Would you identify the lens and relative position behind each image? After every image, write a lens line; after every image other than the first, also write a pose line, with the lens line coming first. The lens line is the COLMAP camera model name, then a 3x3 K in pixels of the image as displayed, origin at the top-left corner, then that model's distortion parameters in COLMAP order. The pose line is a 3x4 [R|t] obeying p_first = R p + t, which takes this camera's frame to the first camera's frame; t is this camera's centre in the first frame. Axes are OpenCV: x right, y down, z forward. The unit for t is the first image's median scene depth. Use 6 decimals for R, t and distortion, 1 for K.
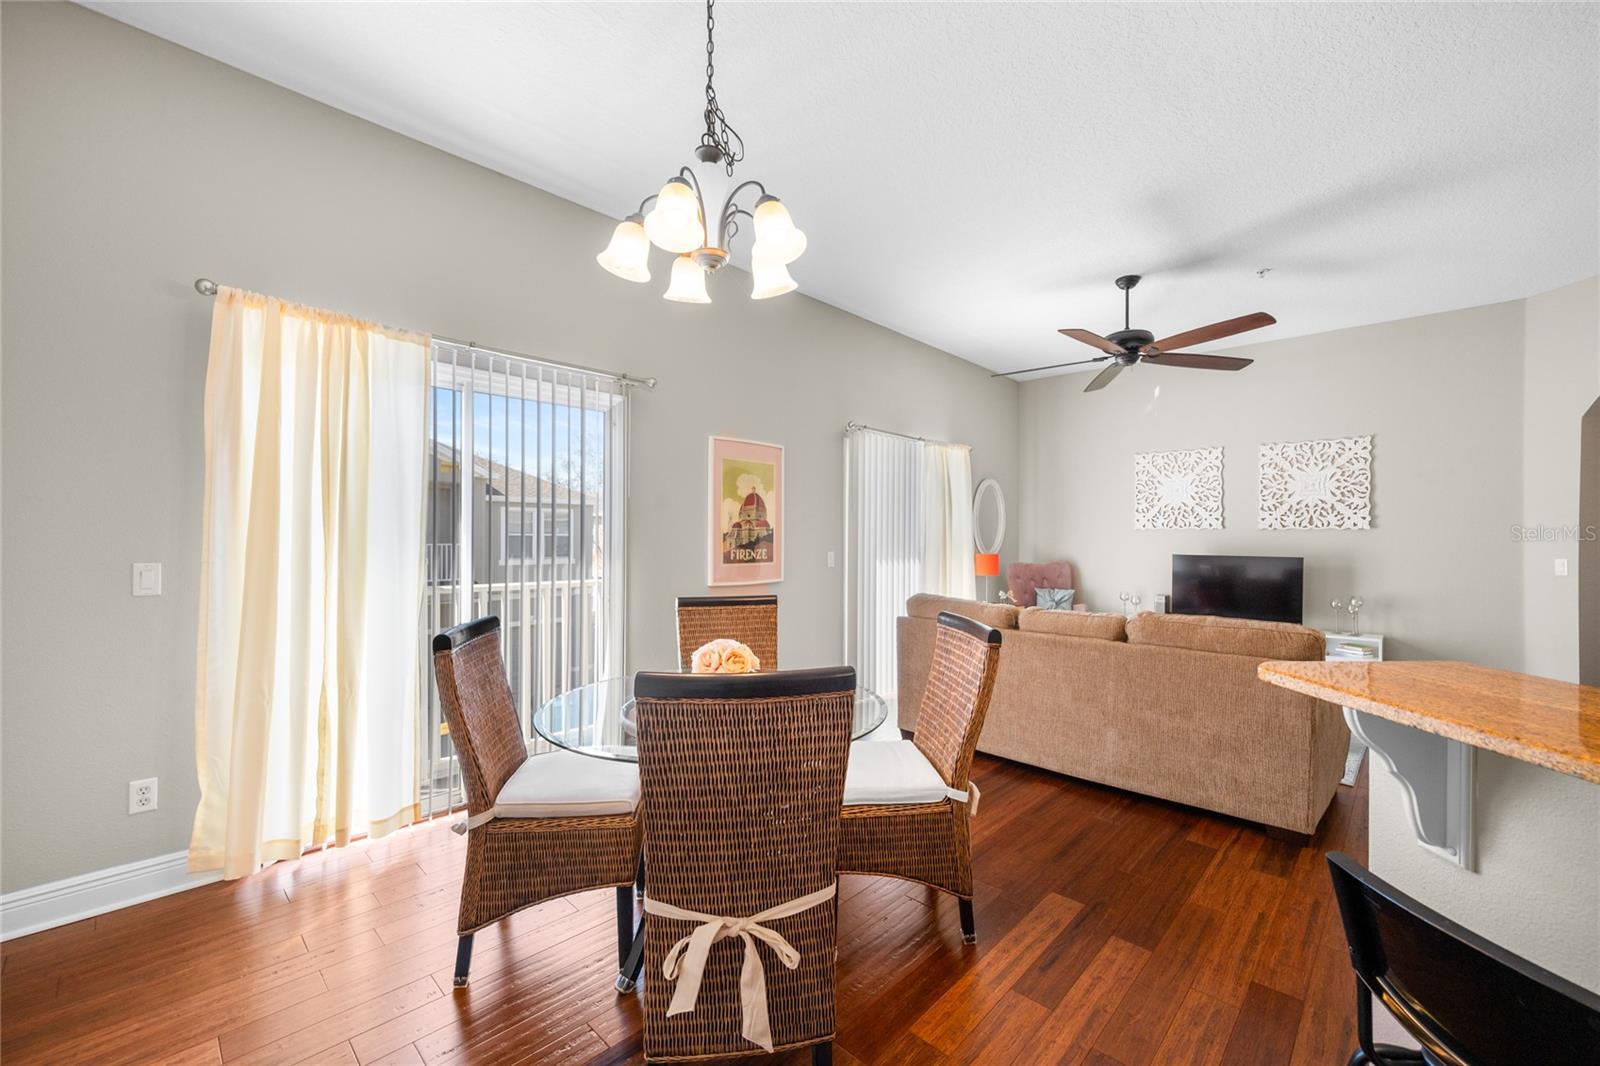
lens RADIAL K [[649.5, 0, 809.7], [0, 649.5, 533.2], [0, 0, 1]] dist [0.001043, -0.000186]
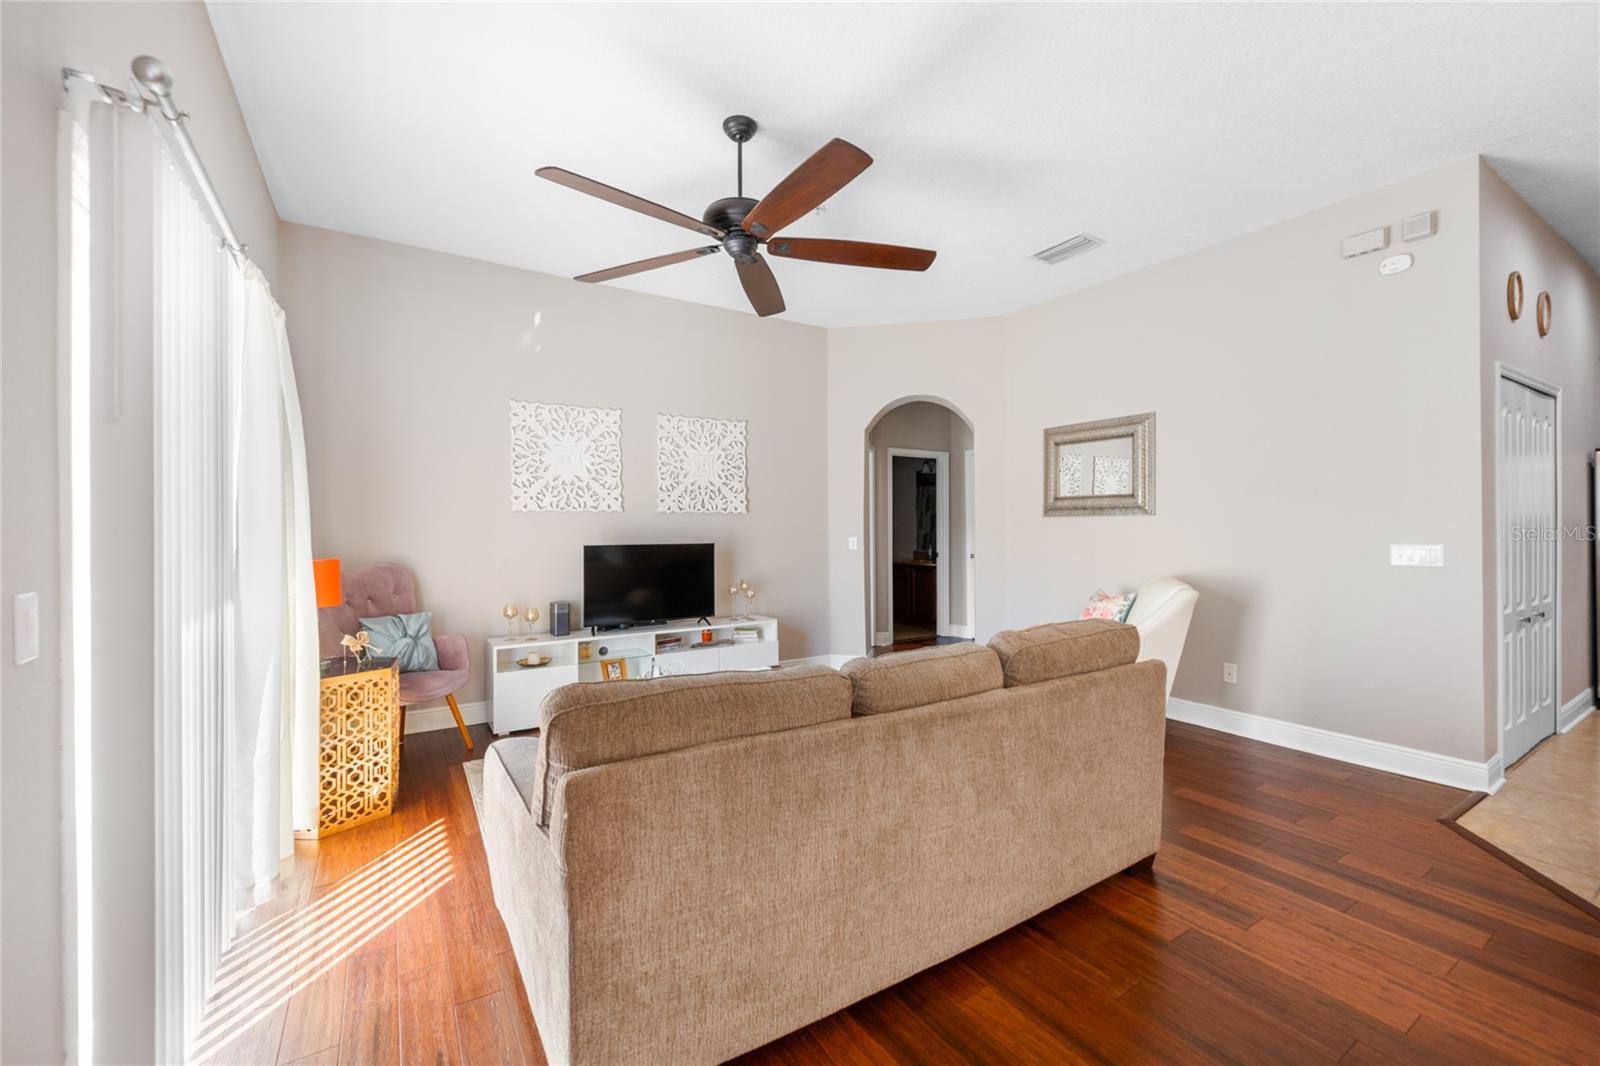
lens RADIAL K [[649.5, 0, 802.3], [0, 649.5, 526.0], [0, 0, 1]] dist [0.001043, -0.000186]
pose [[0.233724, -0.008600, 0.972265, -0.107600], [0.001322, 0.999963, 0.008528, 0.005446], [-0.972302, -0.000708, 0.233726, 0.653253]]
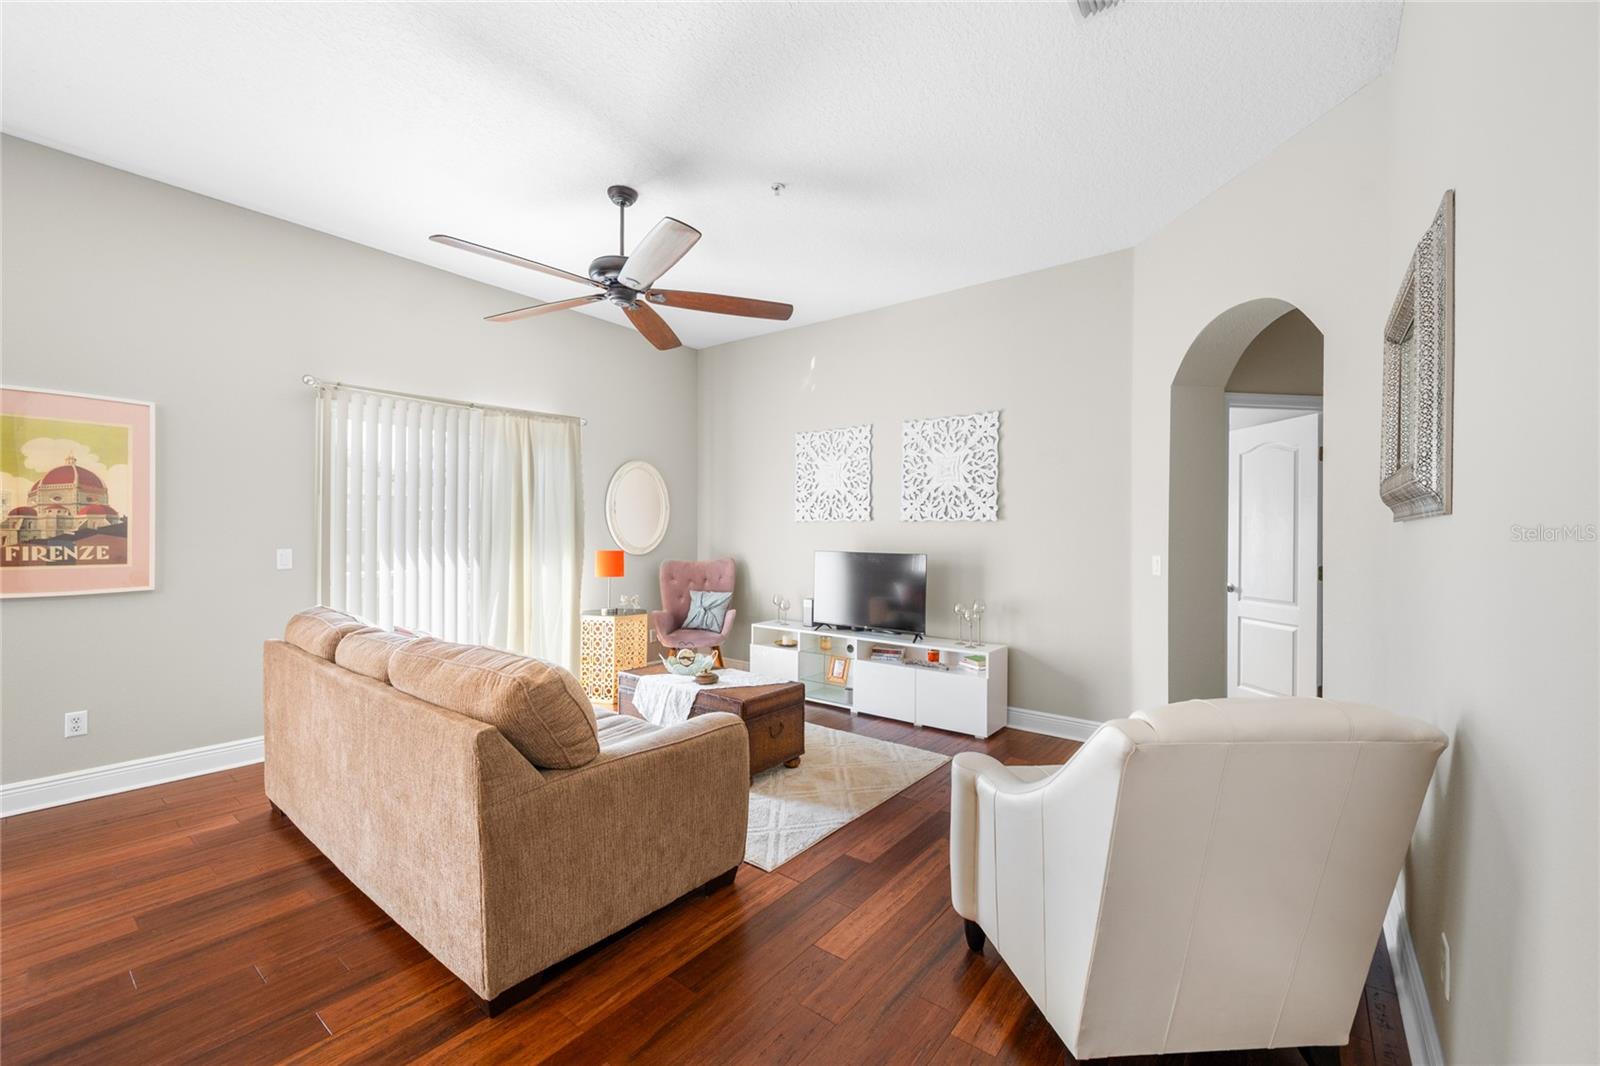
lens RADIAL K [[649.5, 0, 799.7], [0, 649.5, 525.7], [0, 0, 1]] dist [0.001043, -0.000186]
pose [[0.995587, 0.001742, 0.093828, 0.510084], [-0.001398, 0.999992, -0.003731, 0.003372], [-0.093834, 0.003583, 0.995581, 0.176128]]
